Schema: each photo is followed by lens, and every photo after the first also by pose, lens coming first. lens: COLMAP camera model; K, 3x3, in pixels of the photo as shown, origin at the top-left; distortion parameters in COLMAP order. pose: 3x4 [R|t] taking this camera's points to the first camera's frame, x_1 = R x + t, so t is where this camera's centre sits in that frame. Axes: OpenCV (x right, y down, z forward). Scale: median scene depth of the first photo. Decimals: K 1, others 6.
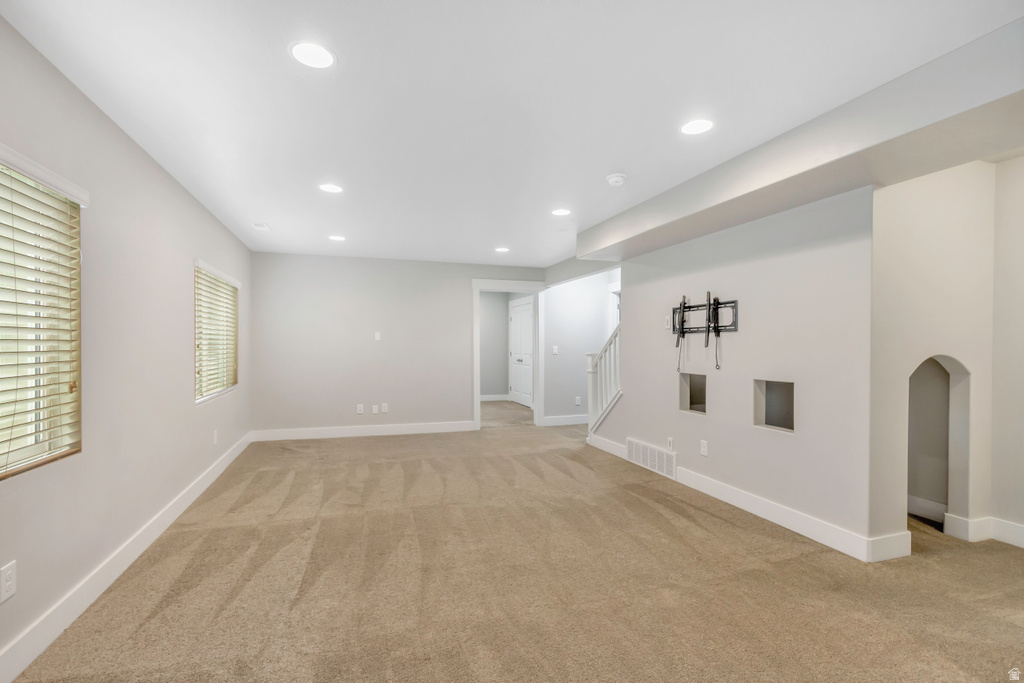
lens RADIAL K [[468.3, 0, 507.5], [0, 468.3, 345.7], [0, 0, 1]] dist [0.009896, -0.000104]
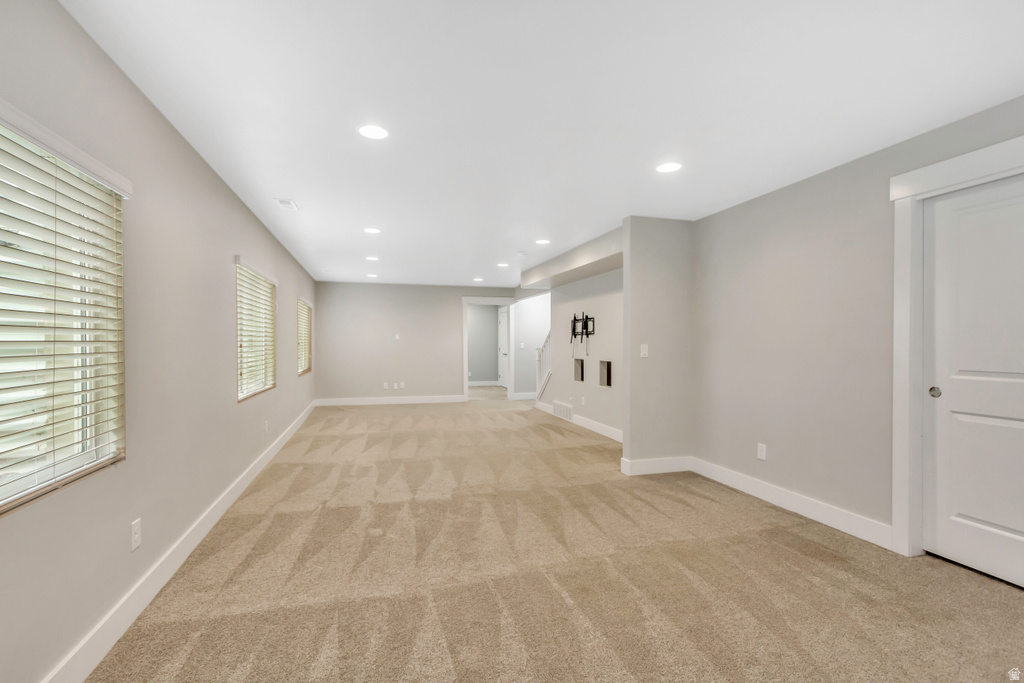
lens RADIAL K [[468.3, 0, 507.5], [0, 468.3, 345.7], [0, 0, 1]] dist [0.009896, -0.000104]
pose [[0.999189, -0.001966, -0.040217, 0.167358], [0.002208, 0.999980, 0.005982, 0.000246], [0.040204, -0.006066, 0.999173, -0.596985]]
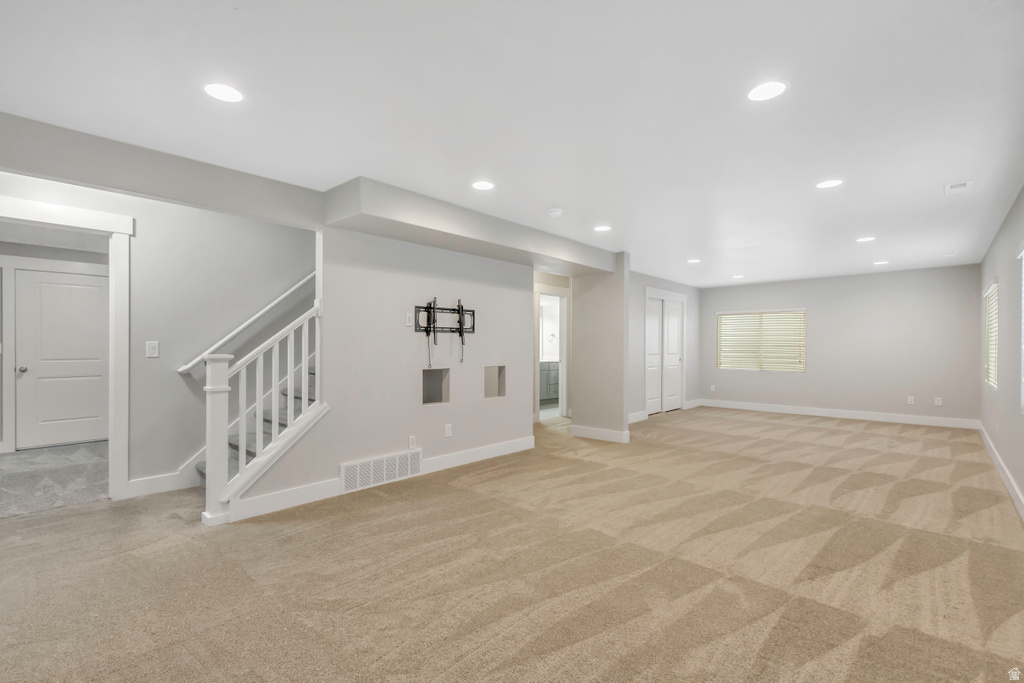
lens RADIAL K [[468.3, 0, 507.5], [0, 468.3, 345.7], [0, 0, 1]] dist [0.009896, -0.000104]
pose [[-0.494401, 0.008246, 0.869195, -0.543301], [0.004107, 0.999966, -0.007151, 0.011510], [-0.869224, 0.000034, -0.494418, 1.165779]]
